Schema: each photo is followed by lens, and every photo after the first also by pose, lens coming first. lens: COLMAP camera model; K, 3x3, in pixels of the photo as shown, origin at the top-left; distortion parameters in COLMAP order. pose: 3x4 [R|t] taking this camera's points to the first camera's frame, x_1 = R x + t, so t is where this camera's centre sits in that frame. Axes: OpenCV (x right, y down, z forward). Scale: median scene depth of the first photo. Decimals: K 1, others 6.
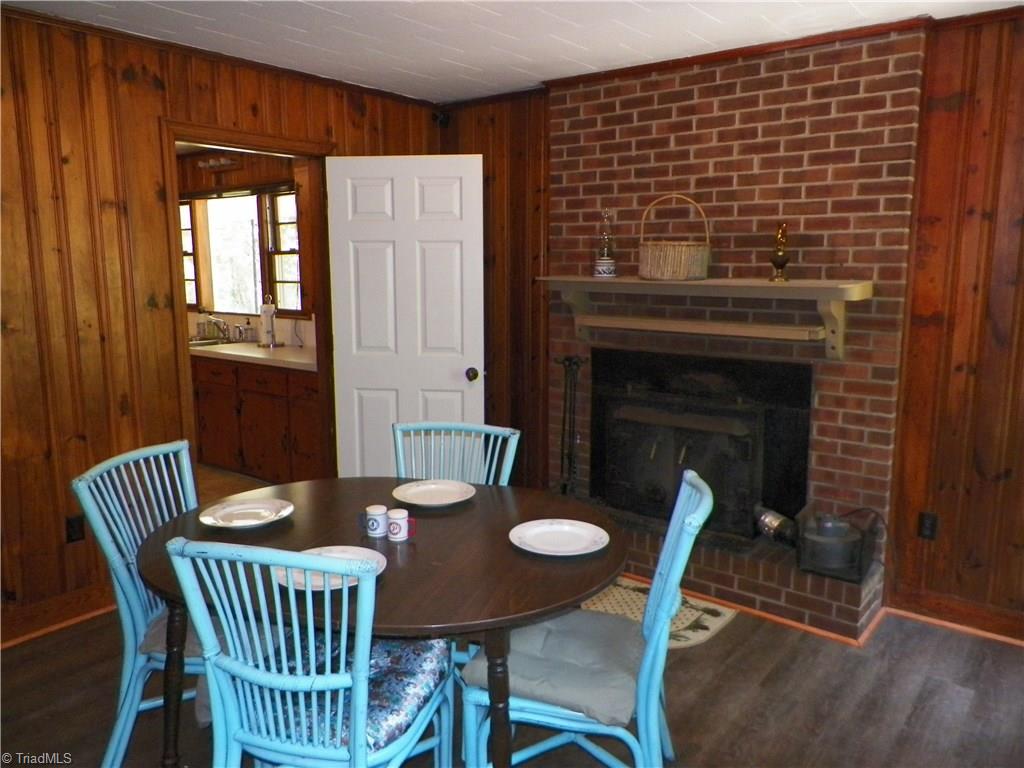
lens RADIAL K [[774.9, 0, 511.6], [0, 774.9, 383.9], [0, 0, 1]] dist [0.005278, 0.005678]
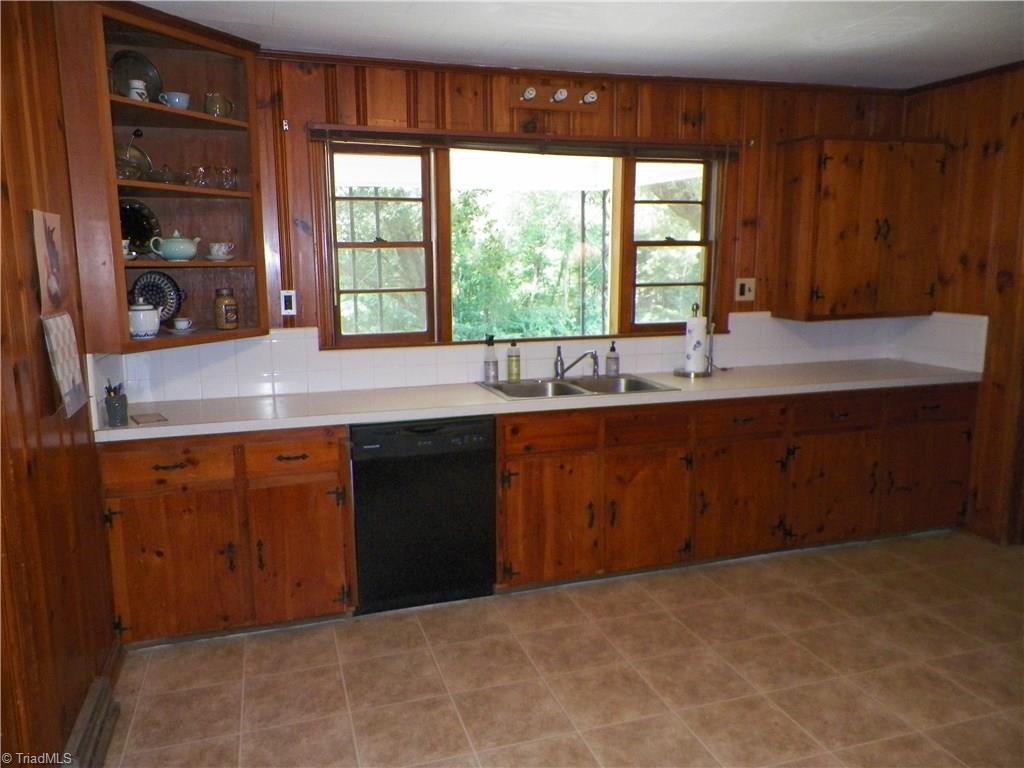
lens RADIAL K [[774.9, 0, 510.9], [0, 774.9, 385.4], [0, 0, 1]] dist [0.005278, 0.005678]
pose [[0.567795, -0.128020, 0.813154, -0.929897], [0.135747, 0.988870, 0.060897, -0.099254], [-0.811900, 0.075806, 0.578854, 0.690458]]
